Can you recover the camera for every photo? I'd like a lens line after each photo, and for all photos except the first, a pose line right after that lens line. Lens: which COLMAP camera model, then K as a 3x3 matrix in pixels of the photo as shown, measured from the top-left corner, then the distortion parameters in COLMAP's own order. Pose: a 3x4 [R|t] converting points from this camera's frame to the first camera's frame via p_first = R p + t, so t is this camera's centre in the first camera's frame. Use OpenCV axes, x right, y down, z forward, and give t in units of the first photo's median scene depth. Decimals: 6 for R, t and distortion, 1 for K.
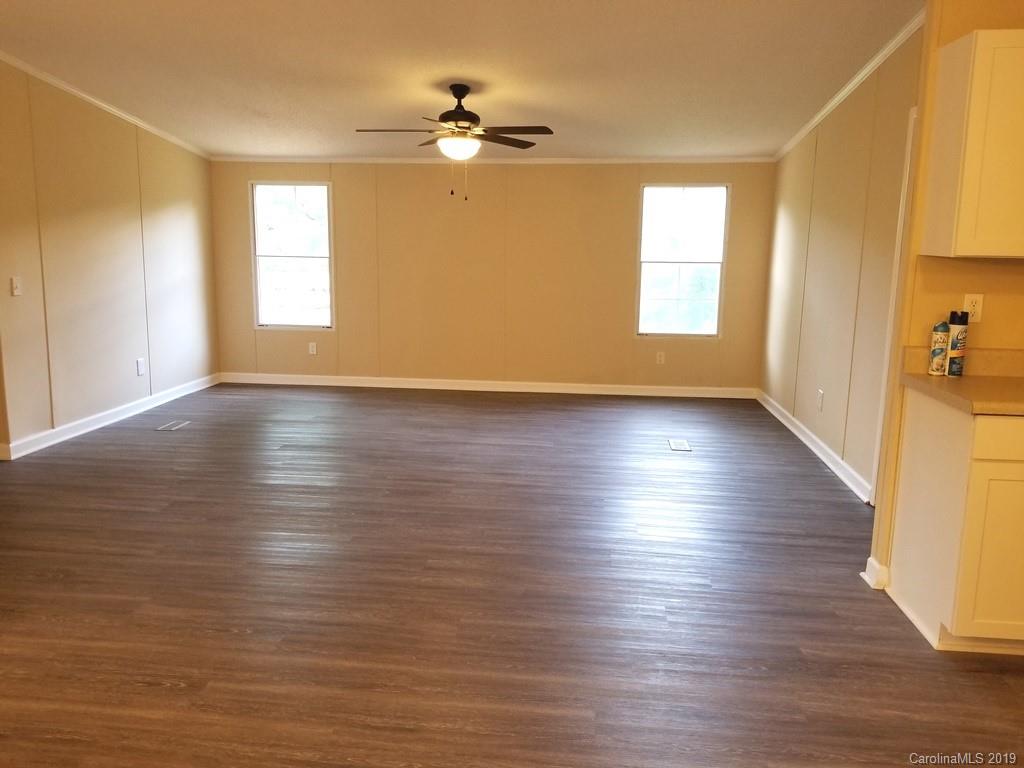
lens RADIAL K [[792.3, 0, 509.9], [0, 792.3, 384.9], [0, 0, 1]] dist [-0.004251, -0.001230]
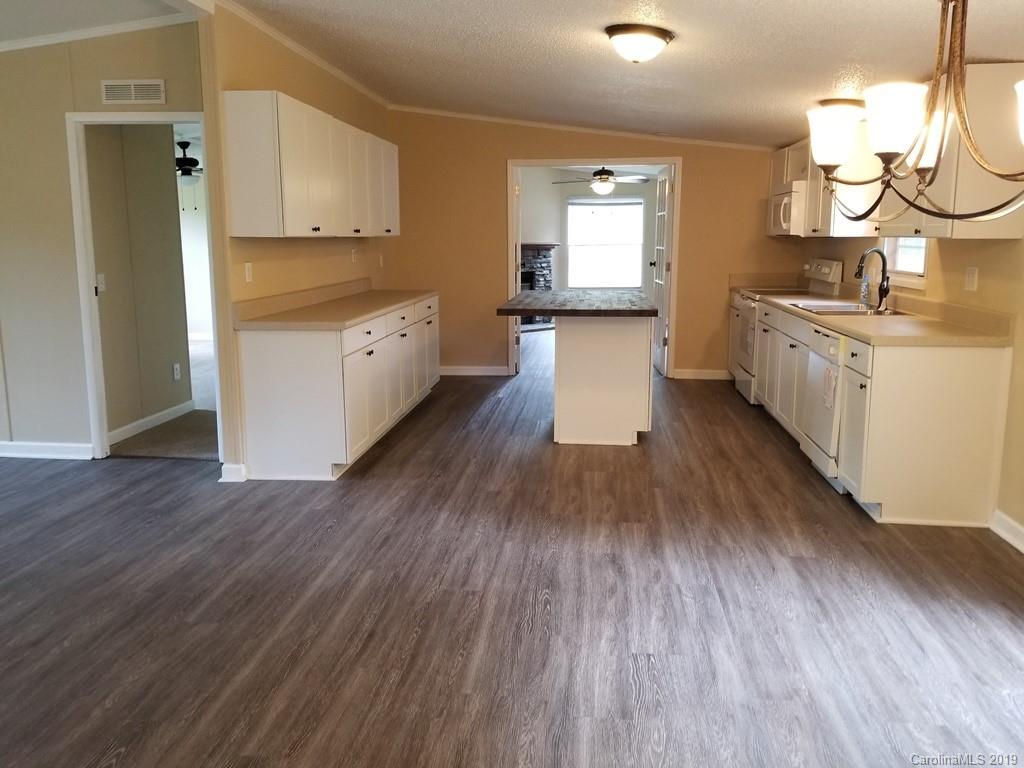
lens RADIAL K [[792.3, 0, 511.7], [0, 792.3, 383.6], [0, 0, 1]] dist [-0.004251, -0.001230]
pose [[-0.010182, -0.196526, 0.980446, -1.037888], [0.177153, 0.964632, 0.195196, -0.112559], [-0.984131, 0.175676, 0.024994, 0.573548]]
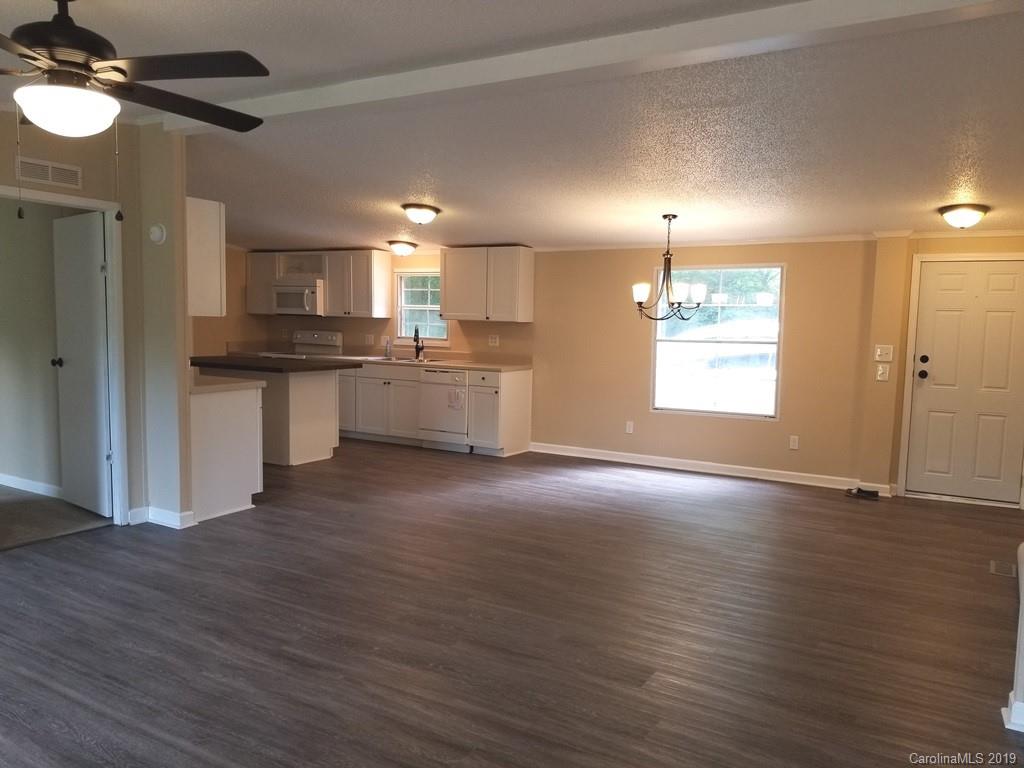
lens RADIAL K [[792.3, 0, 515.0], [0, 792.3, 383.9], [0, 0, 1]] dist [-0.004251, -0.001230]
pose [[-0.916320, -0.070092, 0.394264, -0.890675], [0.033287, 0.967823, 0.249422, -0.477469], [-0.399060, 0.241674, -0.884503, 2.526163]]
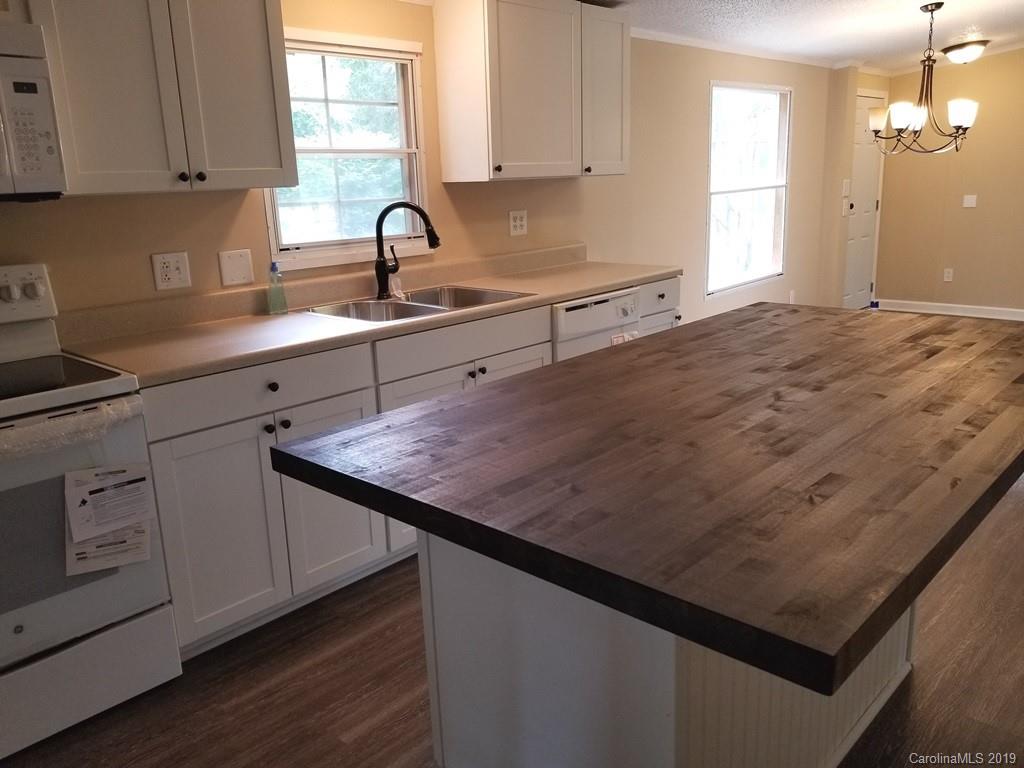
lens RADIAL K [[792.3, 0, 511.6], [0, 792.3, 384.3], [0, 0, 1]] dist [-0.004251, -0.001230]
pose [[-0.611421, 0.208028, -0.763471, 1.621626], [-0.111912, 0.932395, 0.343680, -0.082998], [0.783352, 0.295575, -0.546805, 0.602193]]
